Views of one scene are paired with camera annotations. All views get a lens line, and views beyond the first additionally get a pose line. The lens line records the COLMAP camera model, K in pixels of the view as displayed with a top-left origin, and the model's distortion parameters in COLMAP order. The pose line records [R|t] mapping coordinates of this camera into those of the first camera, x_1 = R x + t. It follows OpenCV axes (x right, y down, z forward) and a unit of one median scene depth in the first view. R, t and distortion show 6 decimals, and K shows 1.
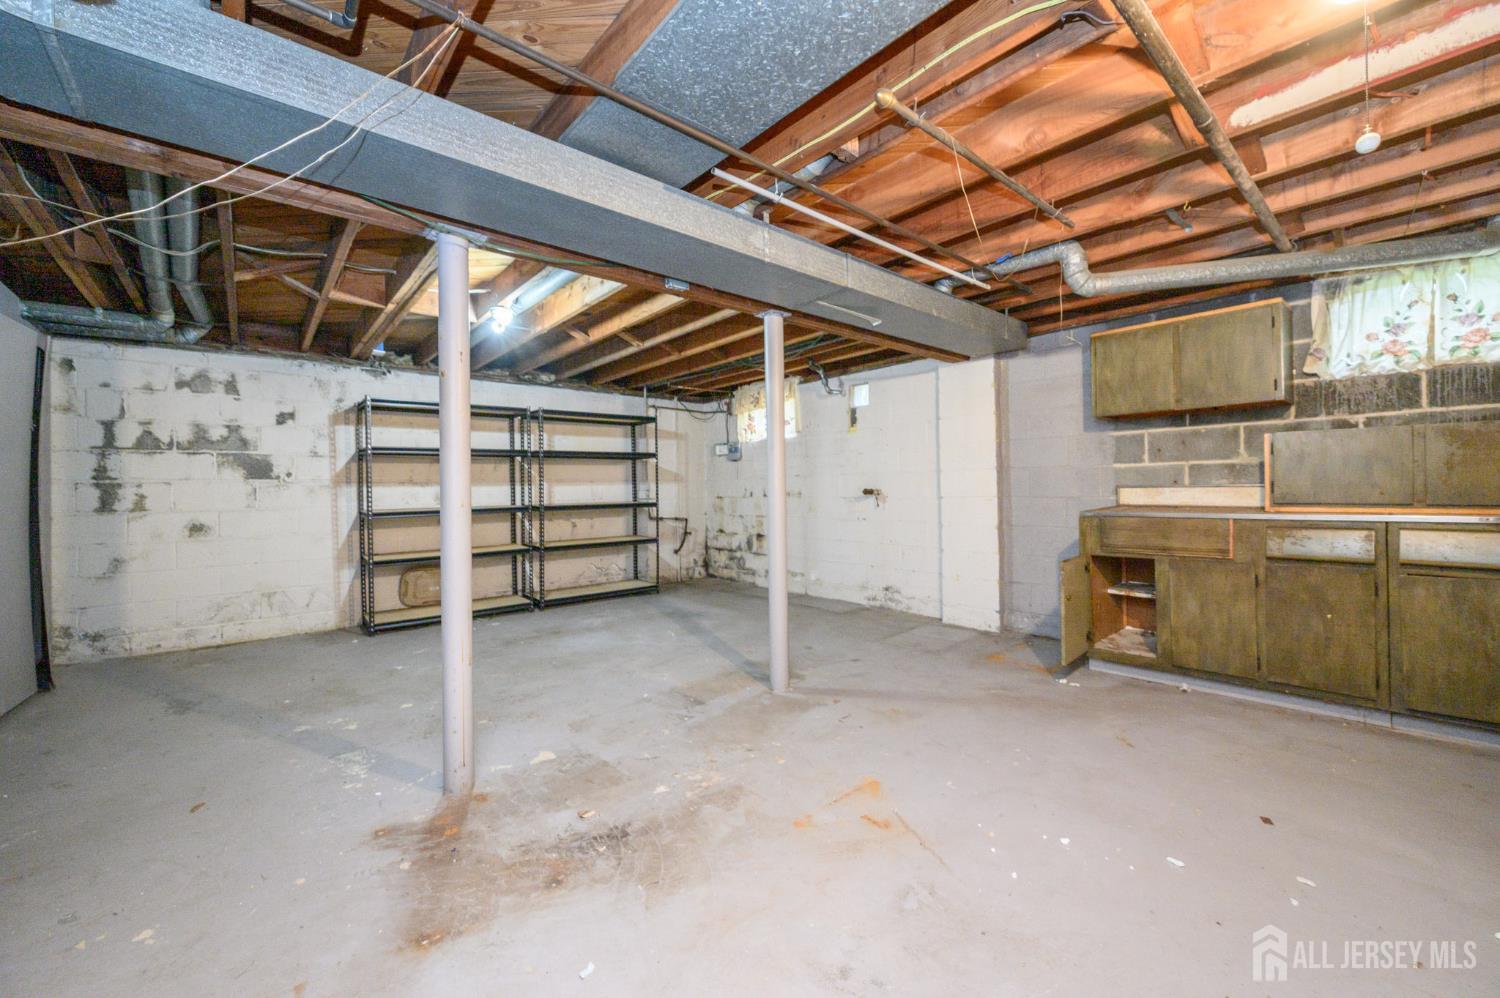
lens RADIAL K [[596.6, 0, 749.4], [0, 596.6, 492.6], [0, 0, 1]] dist [-0.002788, 0.000439]
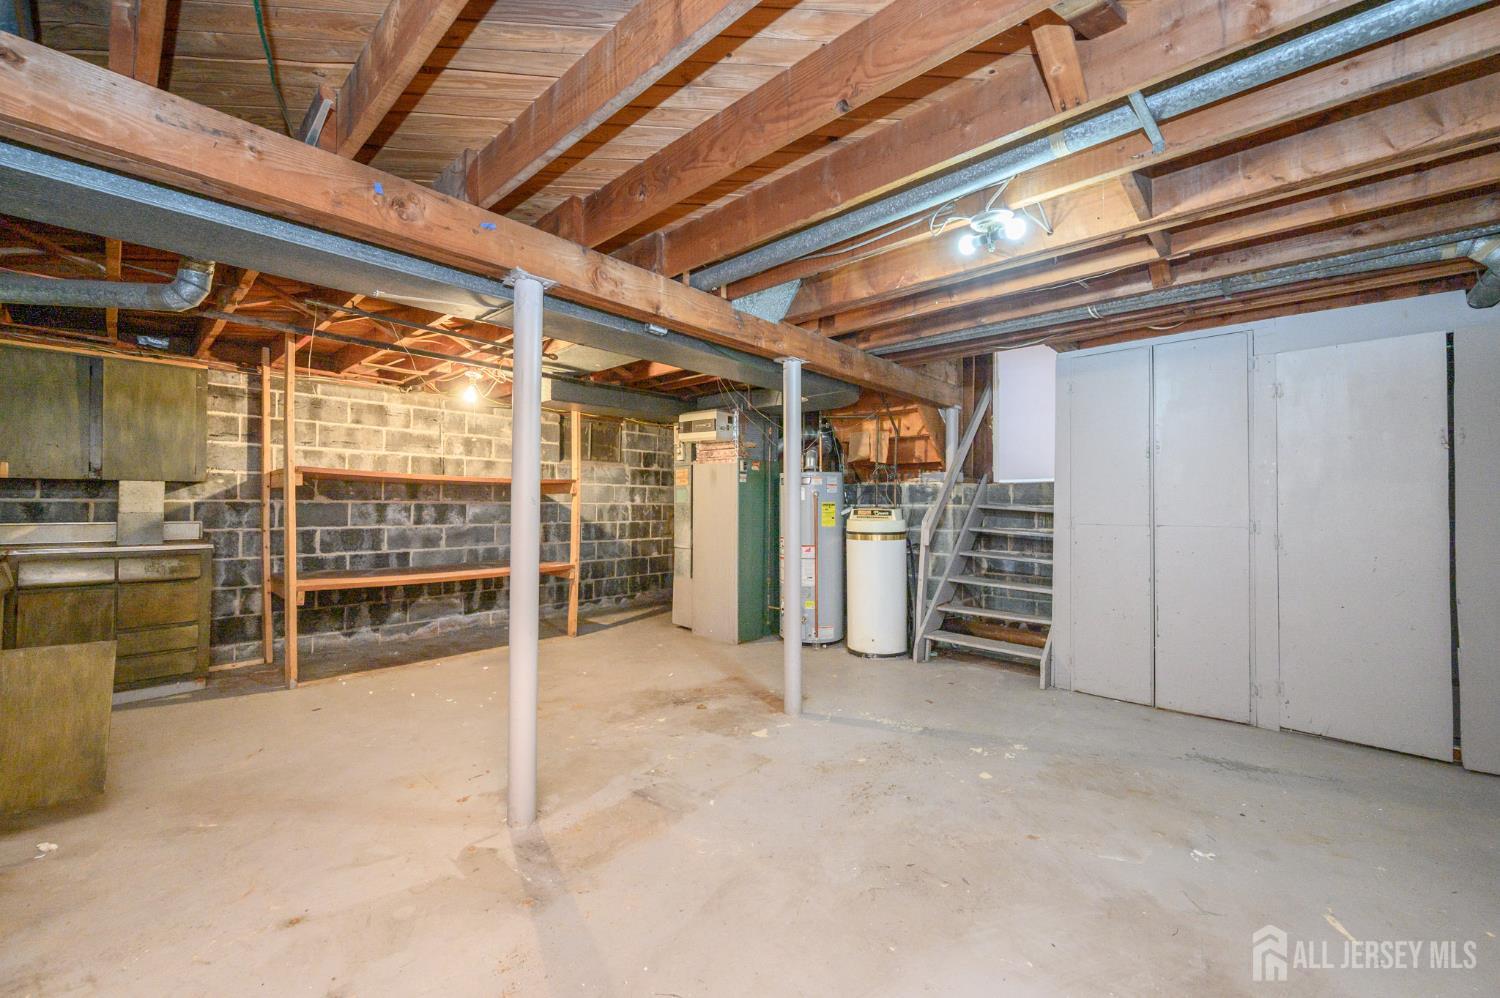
lens RADIAL K [[596.6, 0, 750.6], [0, 596.6, 501.5], [0, 0, 1]] dist [-0.002788, 0.000439]
pose [[-0.992727, 0.009836, -0.119982, -0.175398], [0.009723, 0.999952, 0.001525, -0.053503], [0.119991, 0.000347, -0.992775, 2.264998]]
